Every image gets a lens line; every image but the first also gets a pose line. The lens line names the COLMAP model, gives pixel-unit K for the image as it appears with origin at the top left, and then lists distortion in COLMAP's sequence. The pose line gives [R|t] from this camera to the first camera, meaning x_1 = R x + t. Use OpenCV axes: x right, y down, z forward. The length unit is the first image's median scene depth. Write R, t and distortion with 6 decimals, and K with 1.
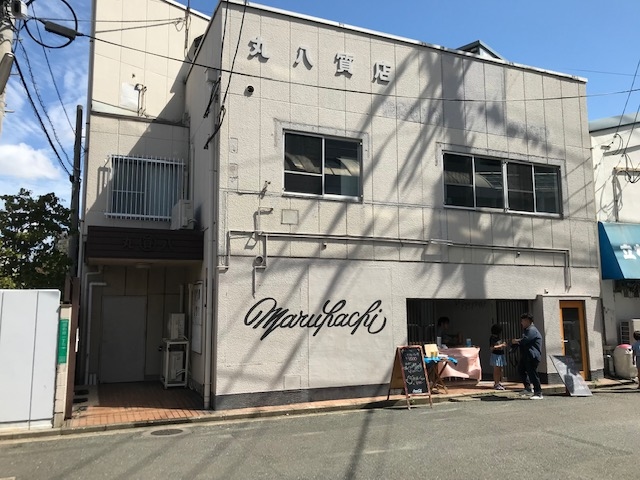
lens RADIAL K [[524.4, 0, 320.0], [0, 524.4, 240.0], [0, 0, 1]] dist [0.057496, -0.072216]
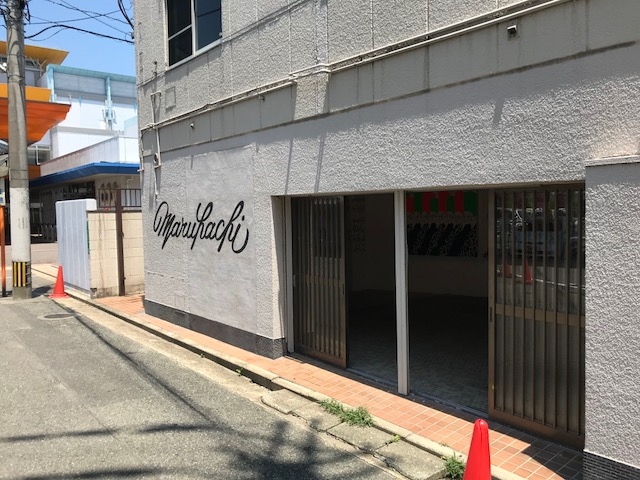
lens RADIAL K [[524.4, 0, 320.0], [0, 524.4, 240.0], [0, 0, 1]] dist [0.057496, -0.072216]
pose [[0.285145, 0.072047, -0.955773, 0.771636], [0.166157, 0.978358, 0.123321, 0.101496], [0.943973, -0.193973, 0.267002, 0.948618]]
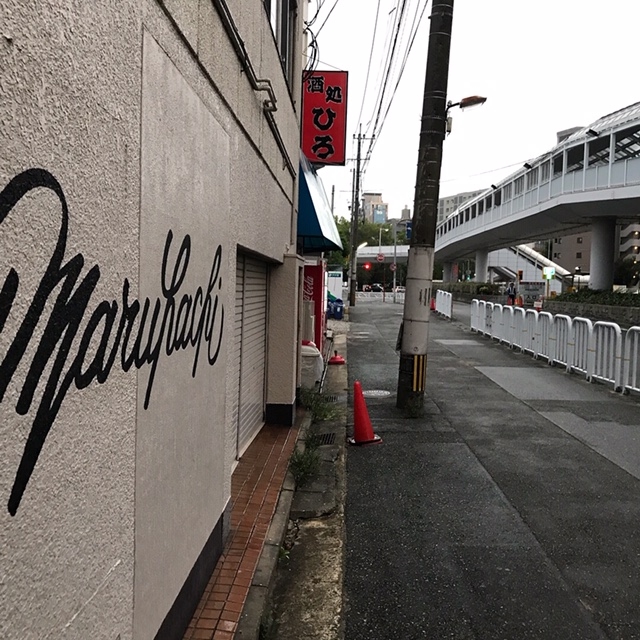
lens RADIAL K [[661.4, 0, 320.0], [0, 661.4, 320.0], [0, 0, 1]] dist [-0.000397, -0.001870]
pose [[0.426582, -0.016960, 0.904290, -0.202569], [-0.179435, 0.978364, 0.102994, 0.110339], [-0.886471, -0.206197, 0.414310, 0.823431]]
